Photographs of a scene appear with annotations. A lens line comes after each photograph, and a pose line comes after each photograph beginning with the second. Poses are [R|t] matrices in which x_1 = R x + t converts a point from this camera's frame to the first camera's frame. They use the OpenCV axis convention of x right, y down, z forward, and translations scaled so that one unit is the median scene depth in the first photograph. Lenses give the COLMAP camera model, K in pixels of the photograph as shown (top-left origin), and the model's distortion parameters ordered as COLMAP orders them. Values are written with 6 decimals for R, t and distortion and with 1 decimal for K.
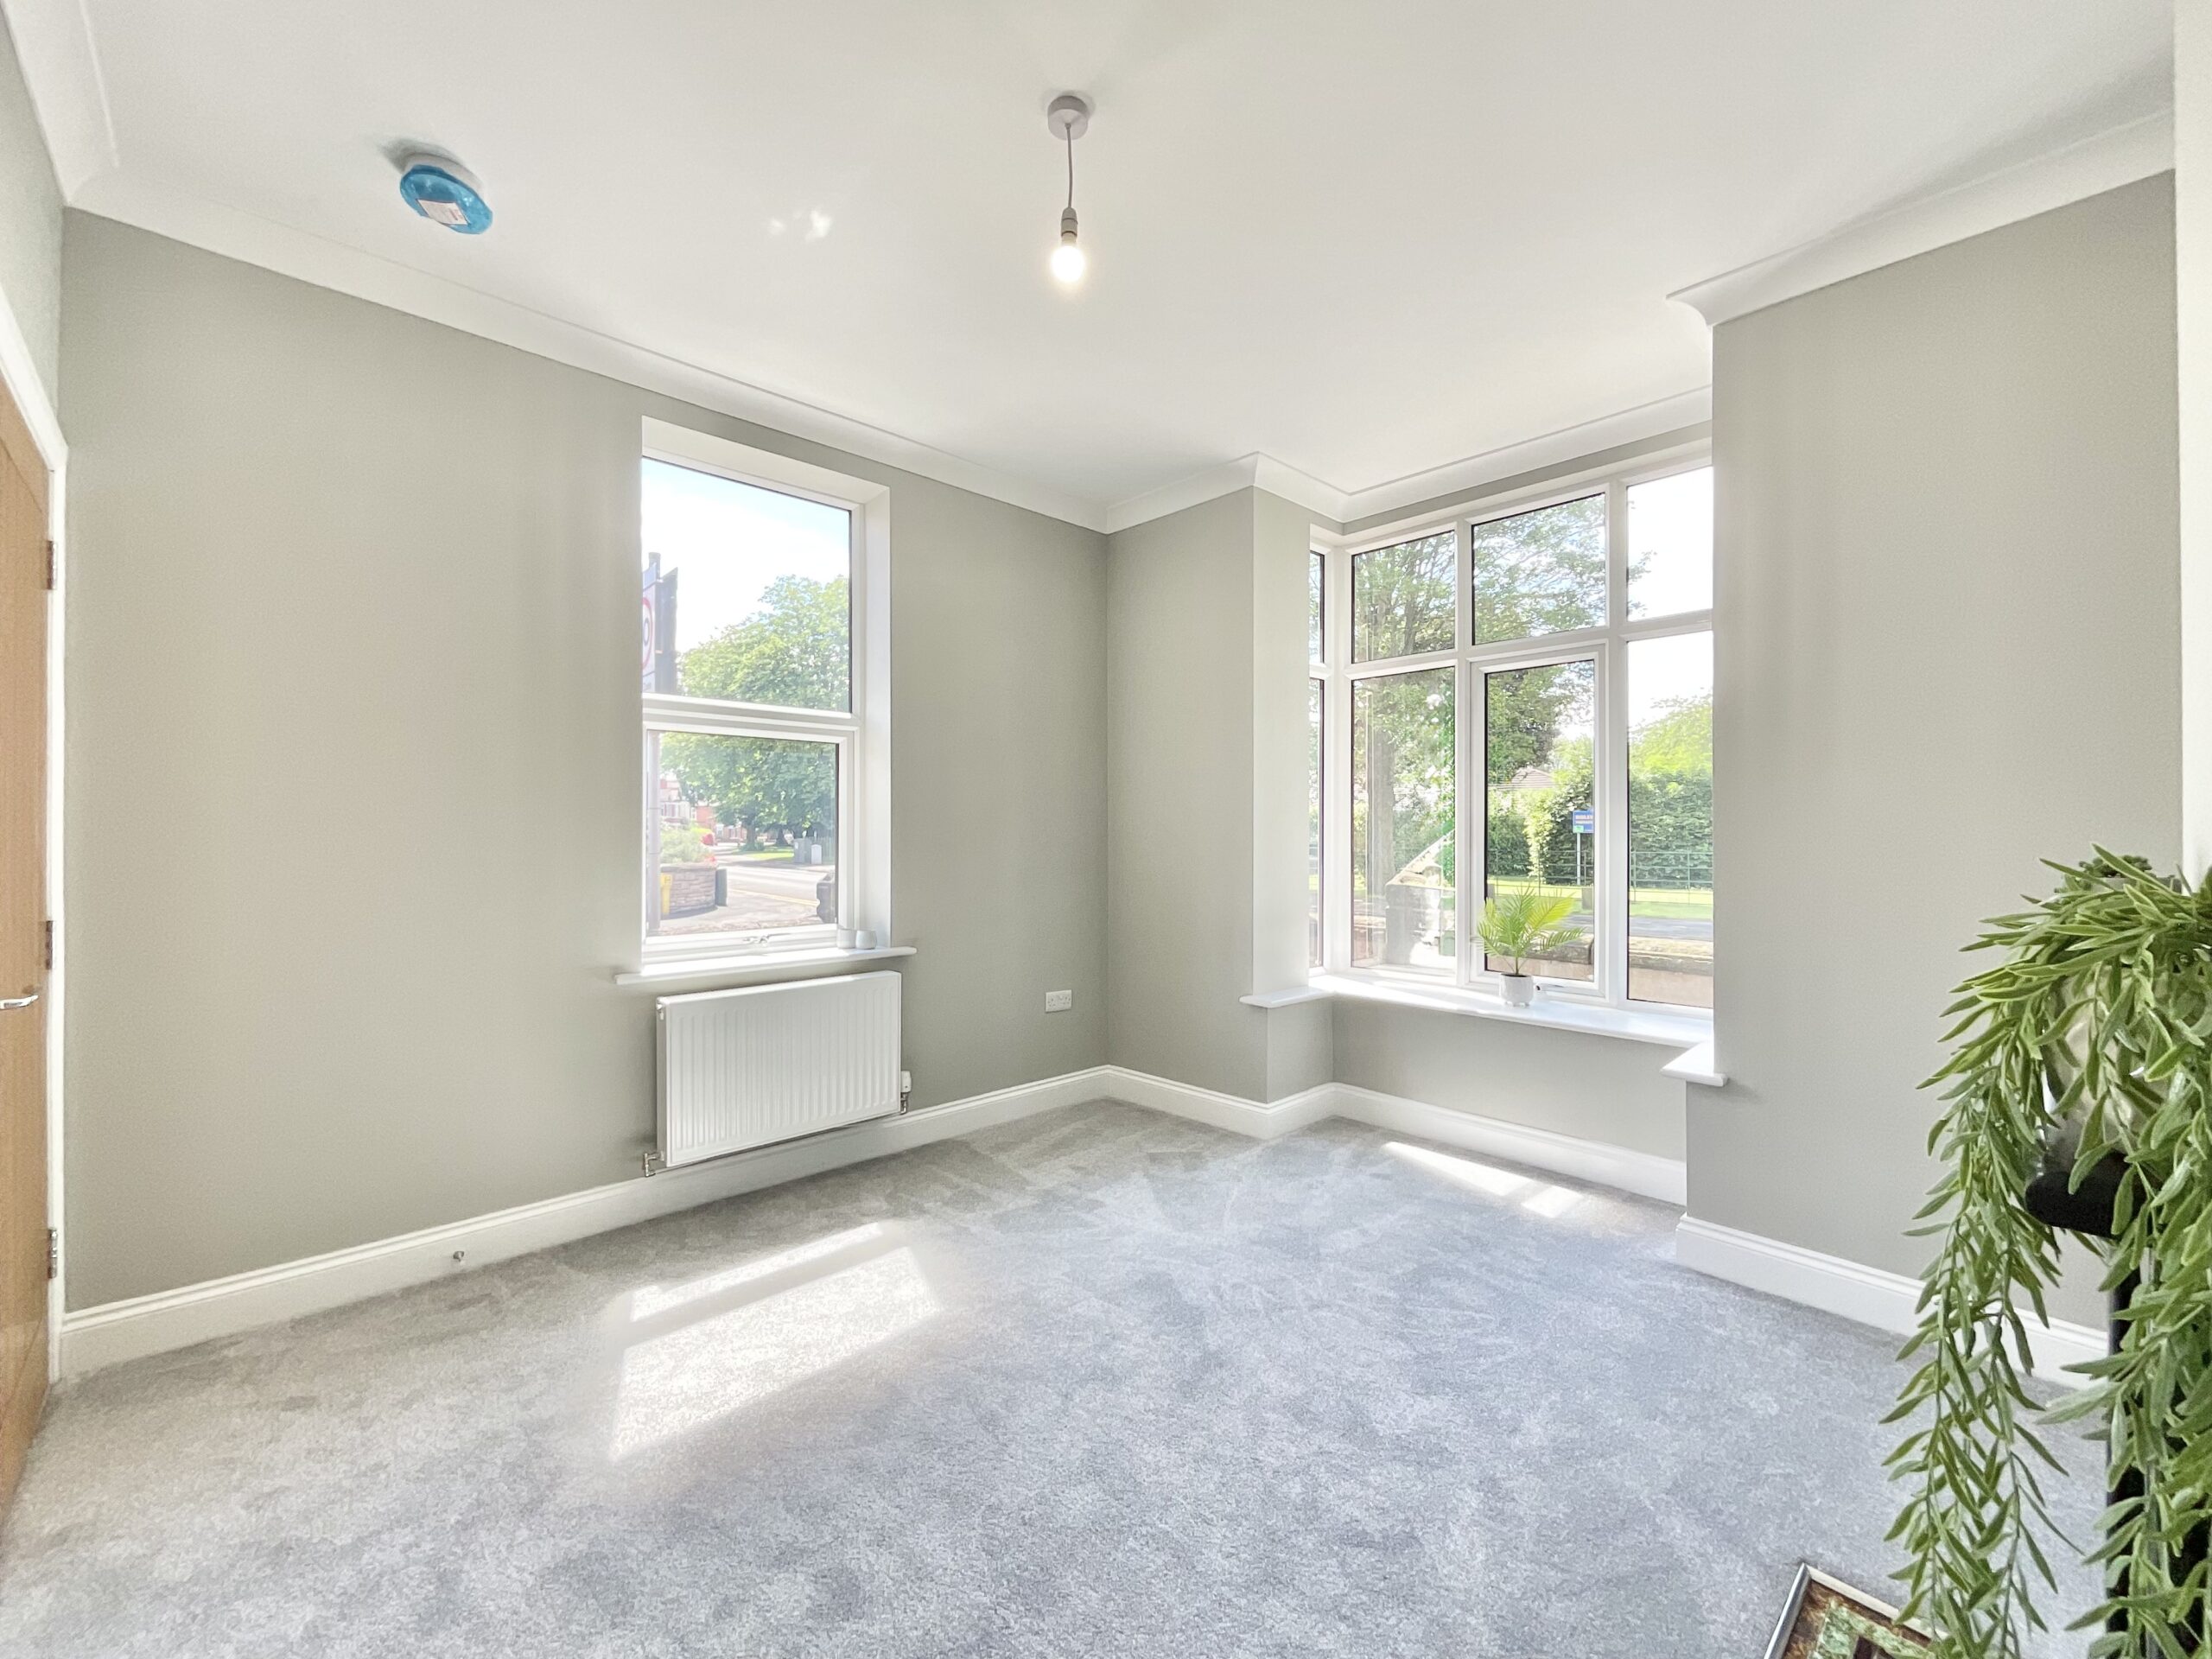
lens RADIAL K [[900.5, 0, 1092.2], [0, 900.5, 830.7], [0, 0, 1]] dist [-0.003183, 0.000430]
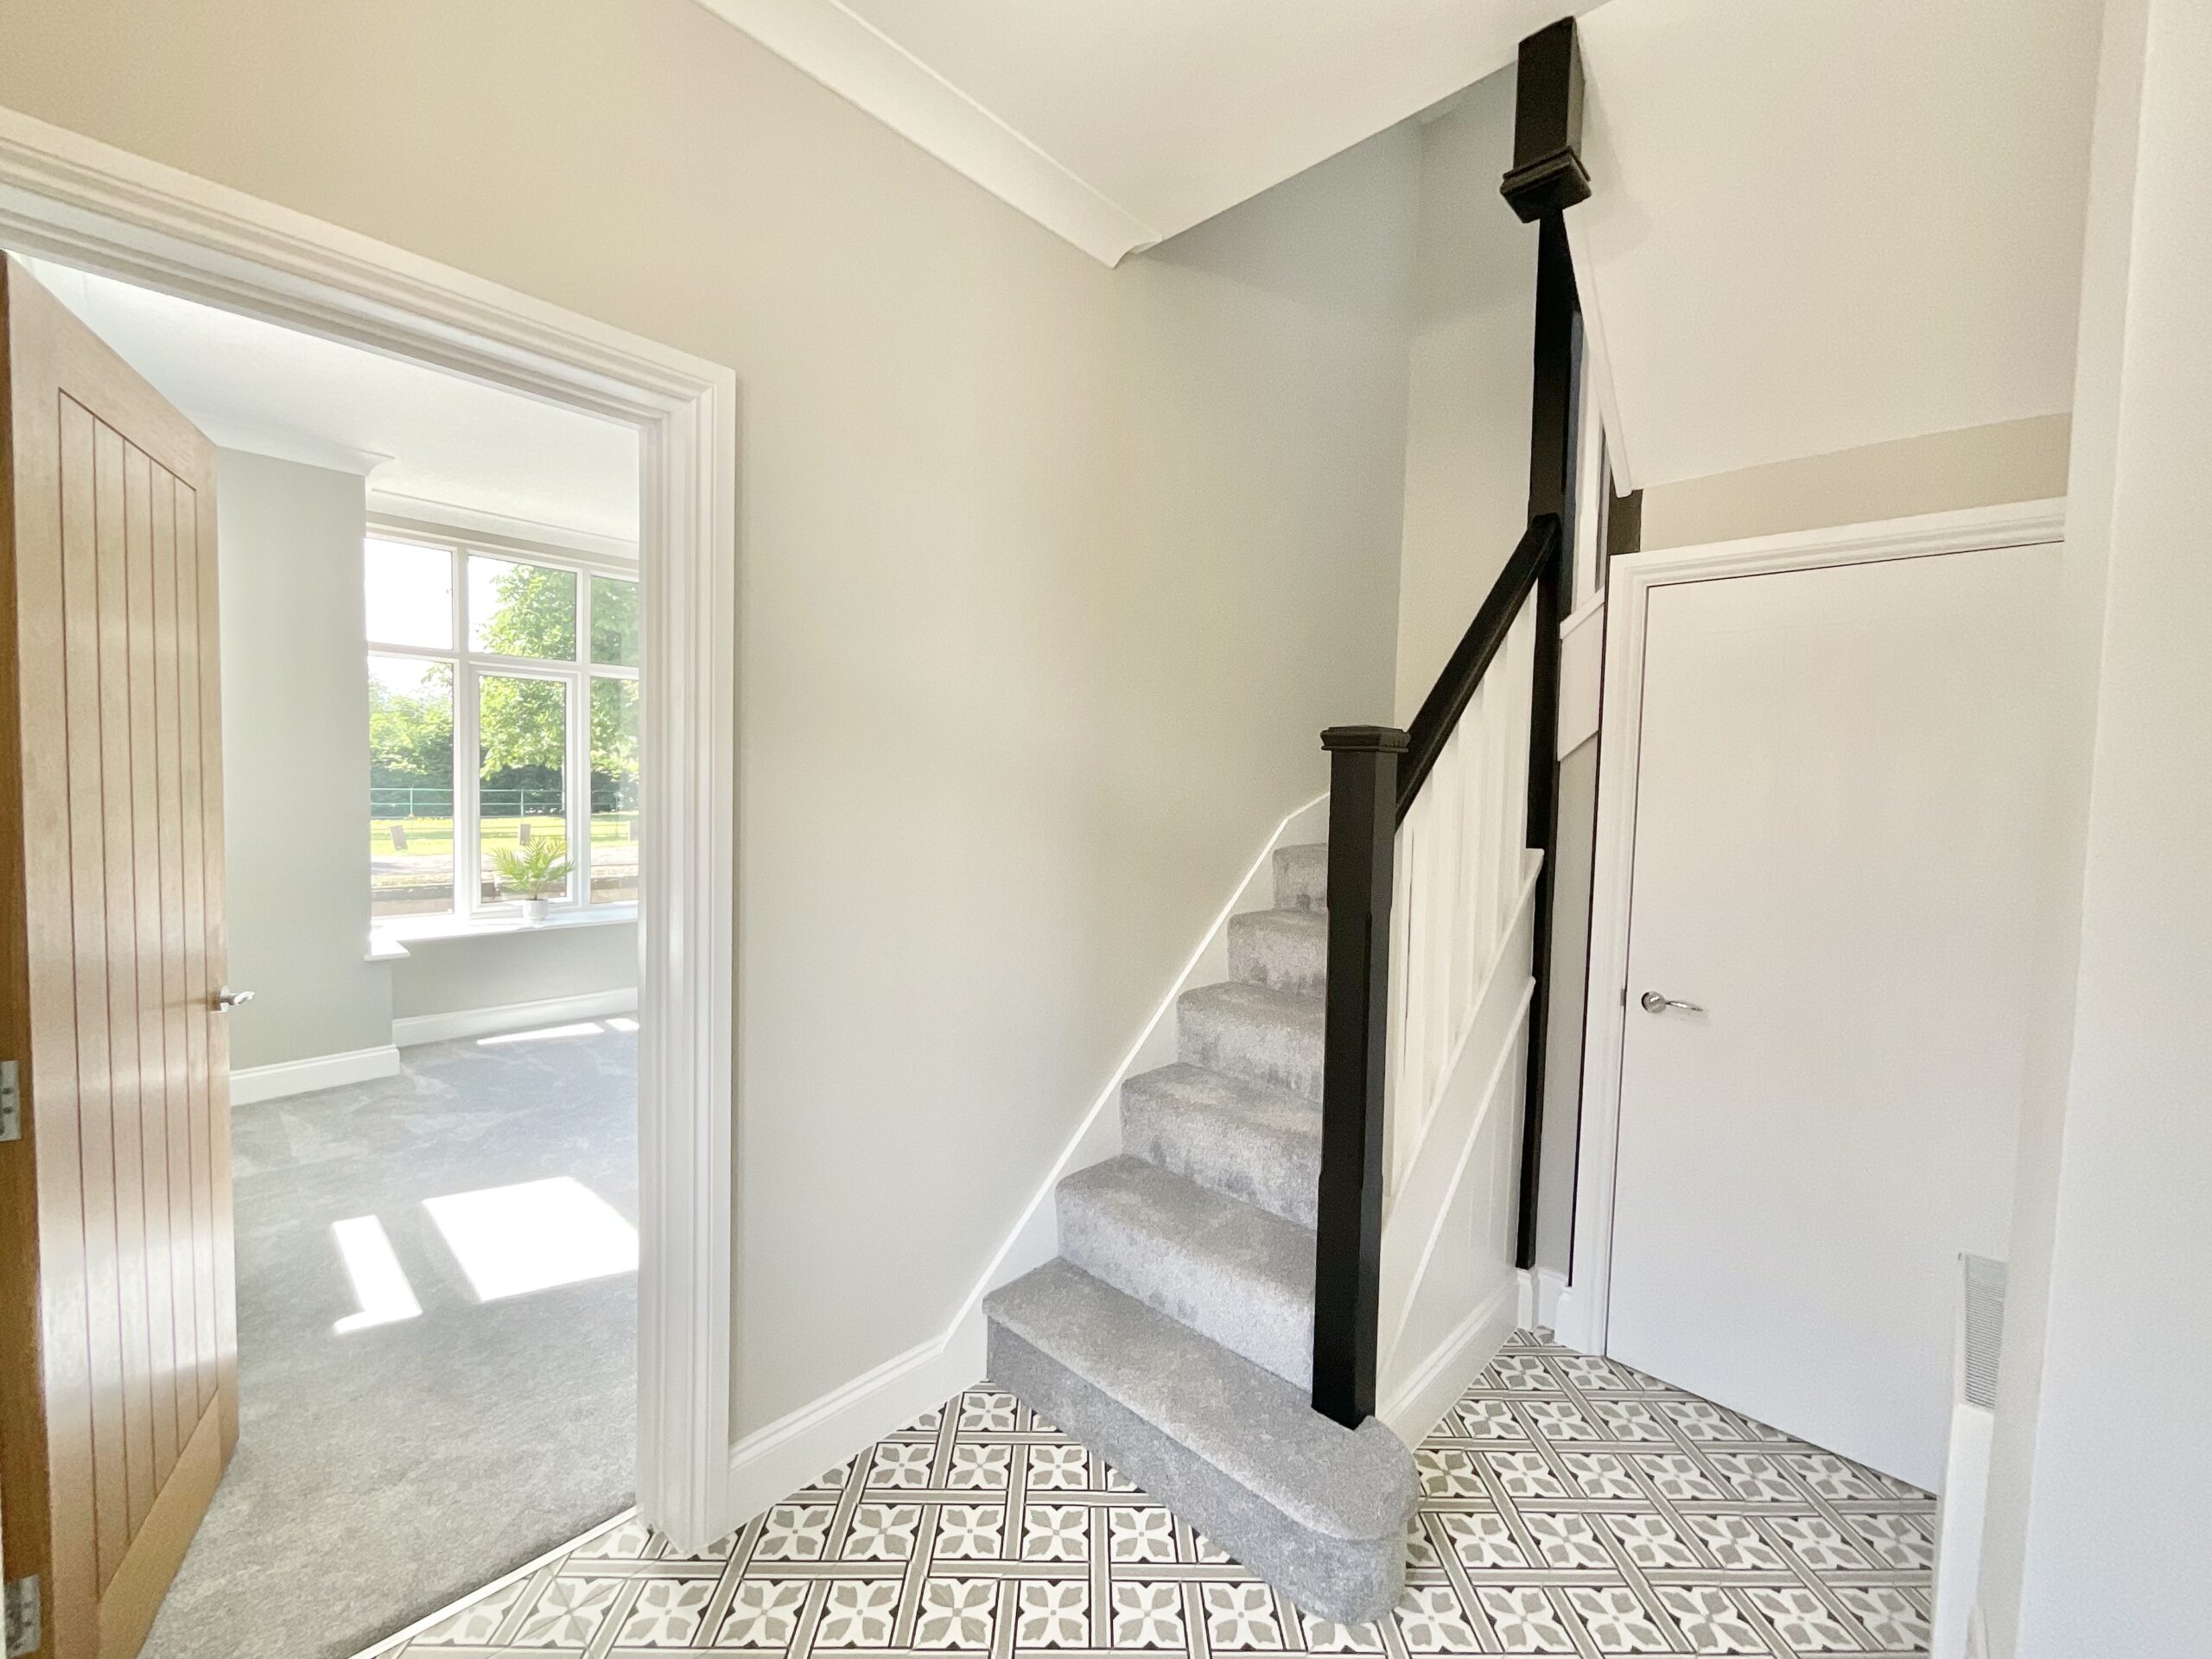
lens RADIAL K [[900.5, 0, 1108.6], [0, 900.5, 831.6], [0, 0, 1]] dist [-0.003183, 0.000430]
pose [[-0.063426, -0.059641, 0.996203, -1.182475], [-0.025532, 0.997983, 0.058122, -0.063280], [-0.997660, -0.021748, -0.064821, 0.221351]]
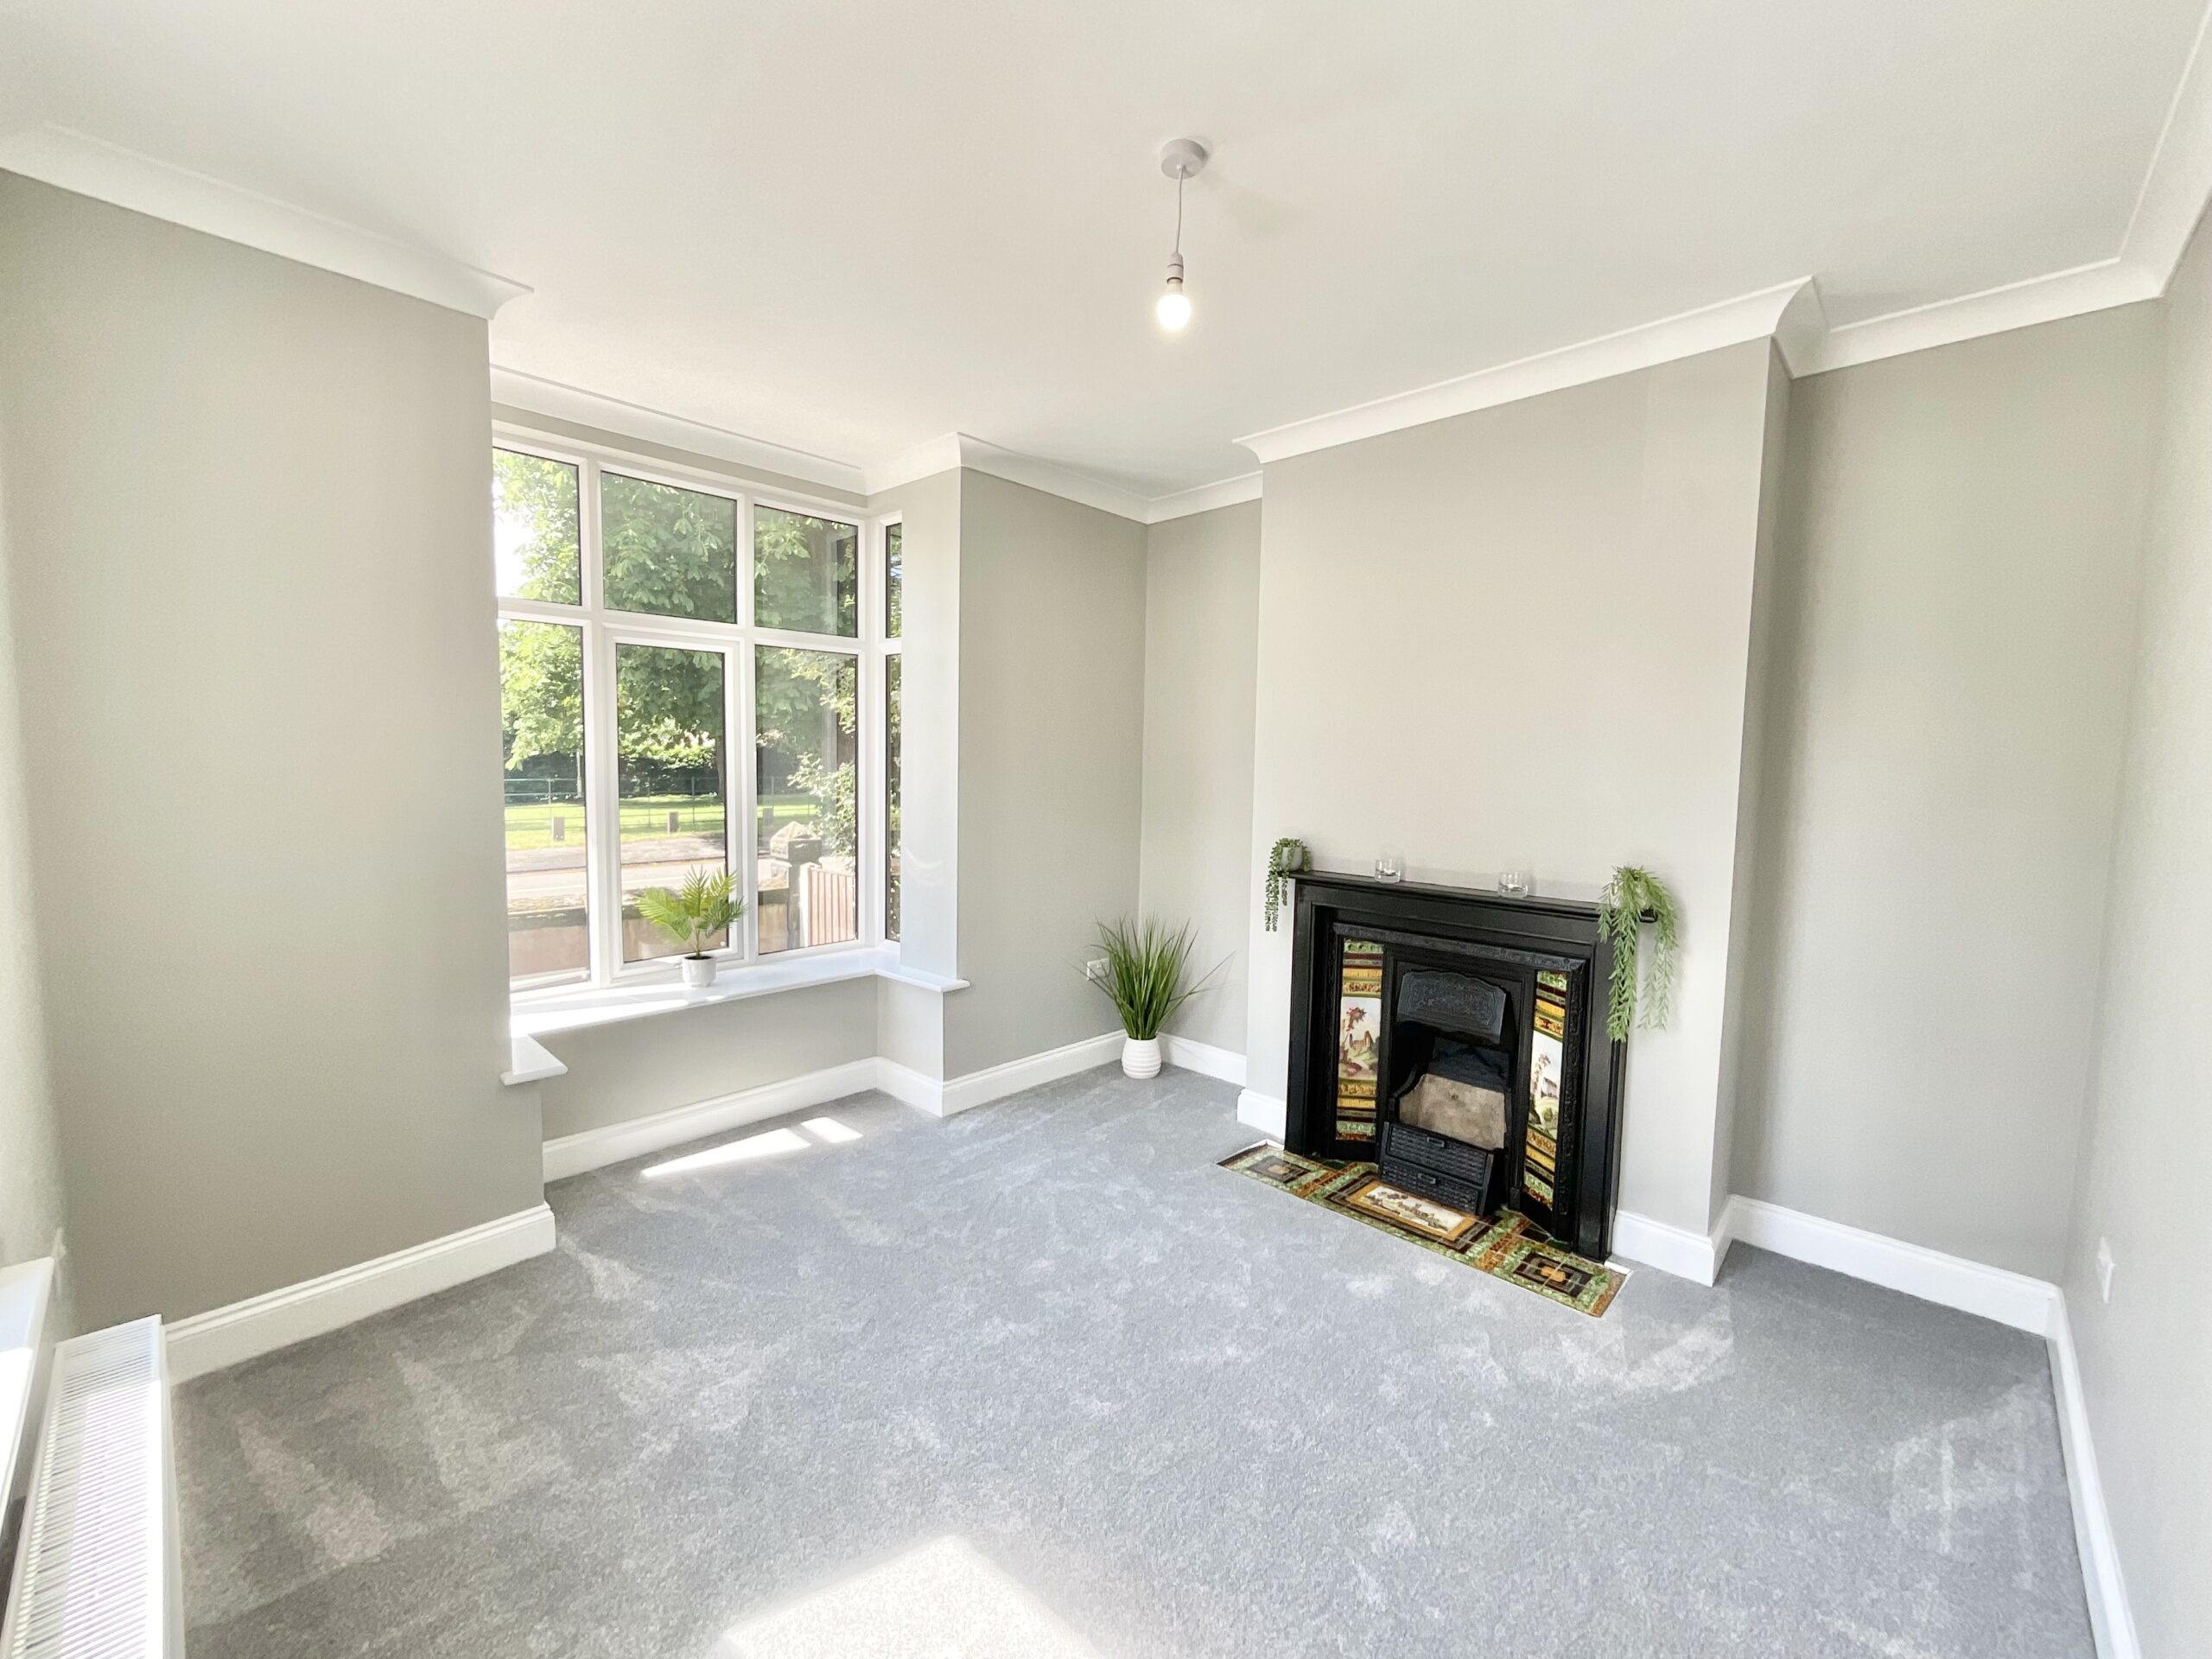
lens RADIAL K [[900.5, 0, 1094.6], [0, 900.5, 828.8], [0, 0, 1]] dist [-0.003183, 0.000430]
pose [[-0.056504, -0.083553, 0.994900, -0.664859], [-0.011099, 0.996483, 0.083056, -0.088935], [-0.998341, -0.006350, -0.057232, 0.717200]]
